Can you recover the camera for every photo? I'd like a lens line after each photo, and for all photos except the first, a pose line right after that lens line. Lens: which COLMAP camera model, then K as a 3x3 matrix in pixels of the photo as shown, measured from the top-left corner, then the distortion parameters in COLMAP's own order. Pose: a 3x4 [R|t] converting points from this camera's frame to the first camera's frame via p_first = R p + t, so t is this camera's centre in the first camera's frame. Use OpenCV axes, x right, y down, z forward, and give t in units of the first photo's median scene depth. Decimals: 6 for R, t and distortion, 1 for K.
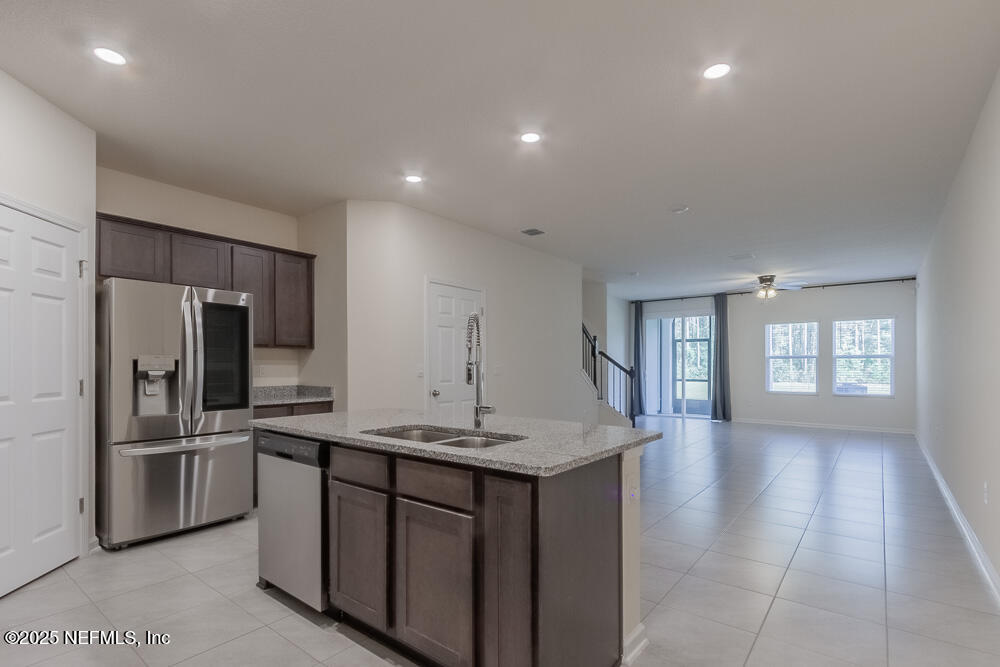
lens RADIAL K [[481.3, 0, 501.3], [0, 481.3, 358.6], [0, 0, 1]] dist [0.001191, 0.000335]
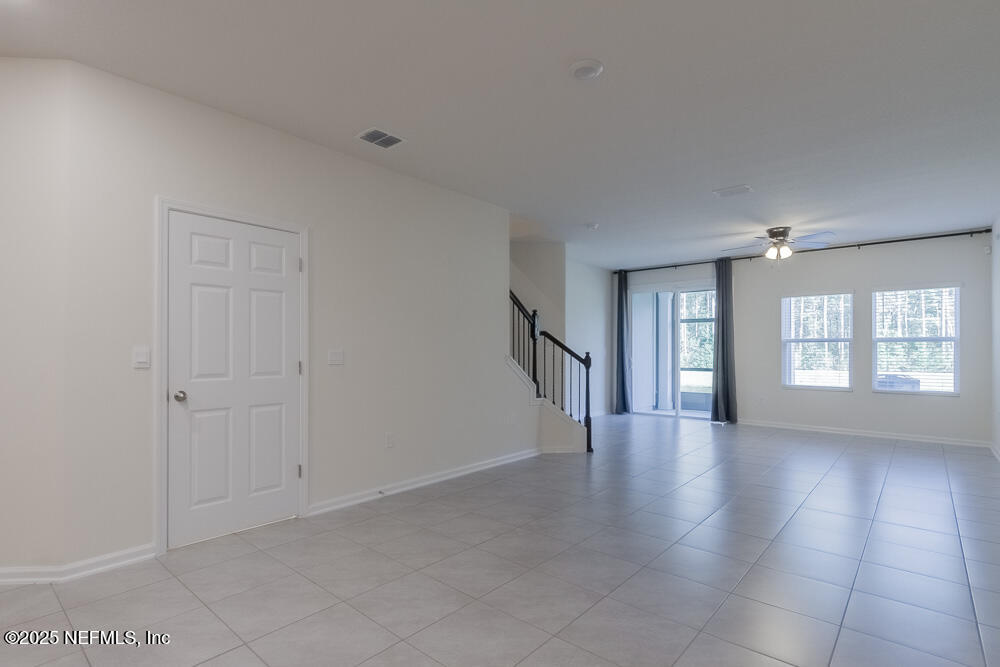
lens RADIAL K [[491.5, 0, 498.8], [0, 491.5, 342.2], [0, 0, 1]] dist [-0.002885, -0.000734]
pose [[0.998825, 0.001598, -0.048438, 0.136617], [-0.001735, 0.999995, -0.002781, 0.002886], [0.048433, 0.002862, 0.998822, 0.198079]]
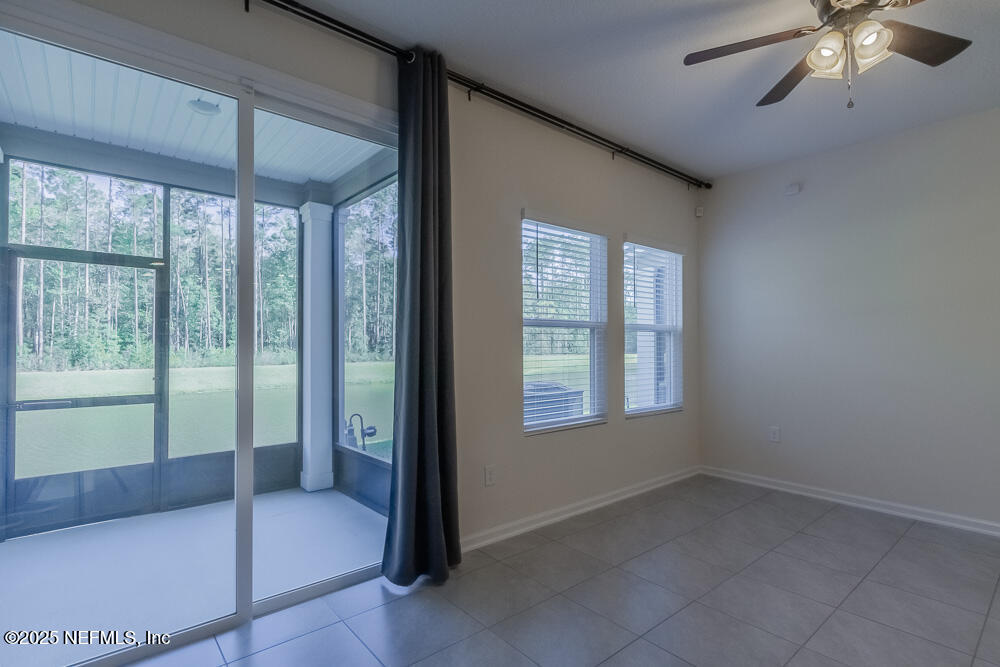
lens RADIAL K [[491.5, 0, 498.8], [0, 491.5, 342.2], [0, 0, 1]] dist [-0.002885, -0.000734]
pose [[0.195644, 0.006740, 0.980652, 0.223680], [-0.010924, 0.999929, -0.004693, 0.013473], [-0.980614, -0.009794, 0.195704, 0.940709]]
